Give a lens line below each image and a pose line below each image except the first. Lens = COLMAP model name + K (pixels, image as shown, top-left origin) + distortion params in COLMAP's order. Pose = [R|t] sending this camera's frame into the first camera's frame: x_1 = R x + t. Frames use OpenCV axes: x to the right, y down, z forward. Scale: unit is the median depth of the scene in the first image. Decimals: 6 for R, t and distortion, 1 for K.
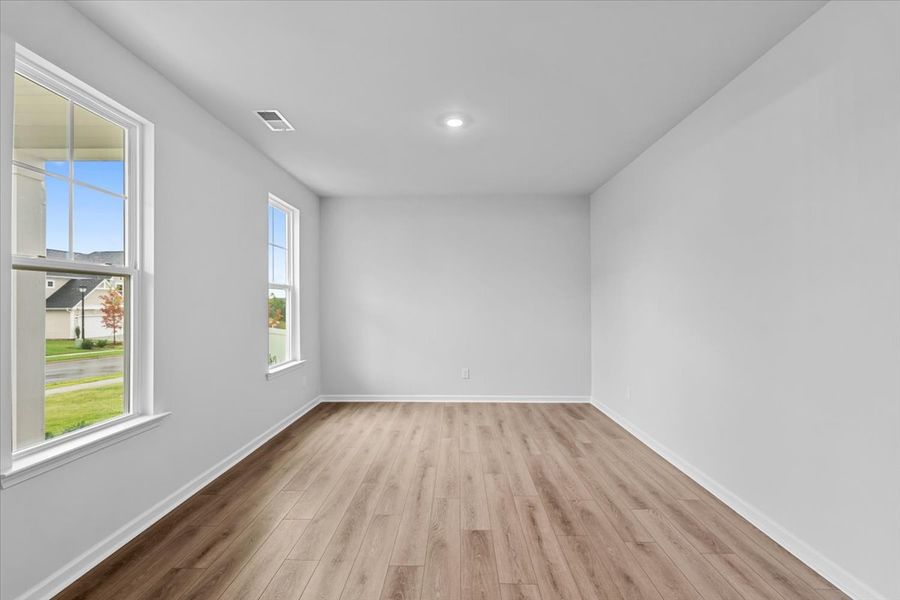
lens RADIAL K [[401.3, 0, 447.8], [0, 401.3, 301.0], [0, 0, 1]] dist [-0.008192, 0.000575]
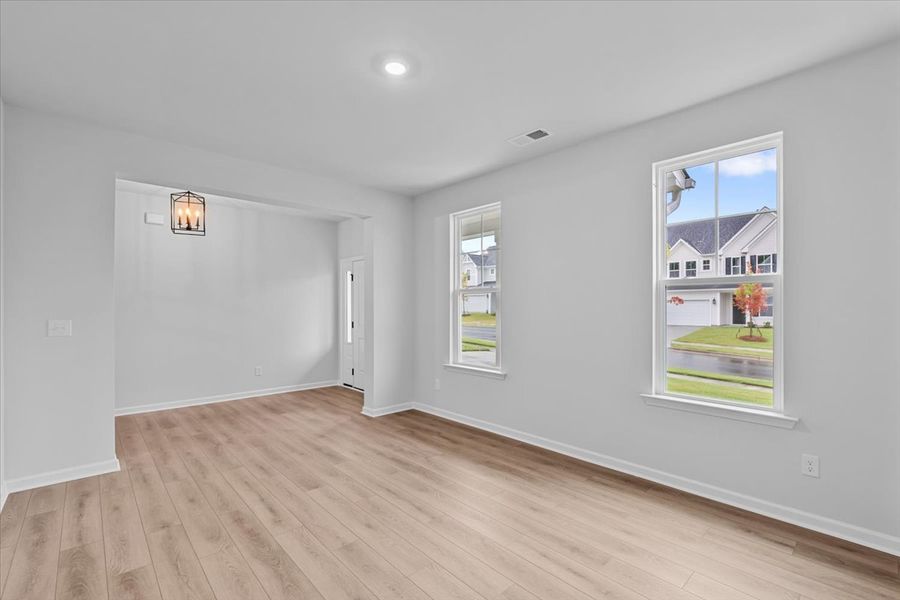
lens RADIAL K [[401.3, 0, 454.3], [0, 401.3, 302.8], [0, 0, 1]] dist [-0.008192, 0.000575]
pose [[-0.714718, -0.007045, -0.699377, 0.536565], [0.003808, 0.999895, -0.013963, 0.009564], [0.699402, -0.012643, -0.714617, 1.839604]]
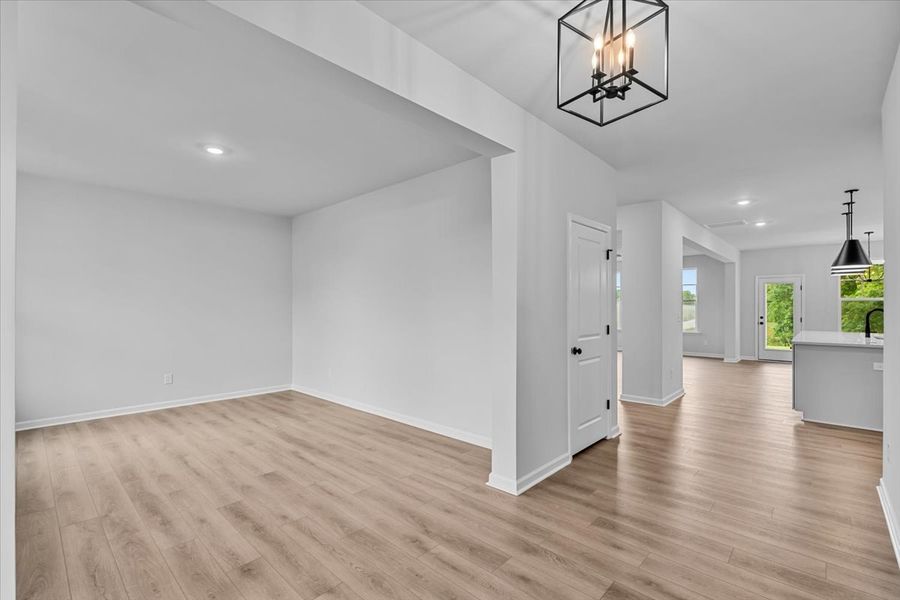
lens RADIAL K [[401.3, 0, 448.4], [0, 401.3, 305.1], [0, 0, 1]] dist [-0.008192, 0.000575]
pose [[0.667040, 0.005989, 0.744997, -0.442813], [-0.004425, 0.999982, -0.004076, 0.004035], [-0.745008, -0.000578, 0.667055, -0.303793]]
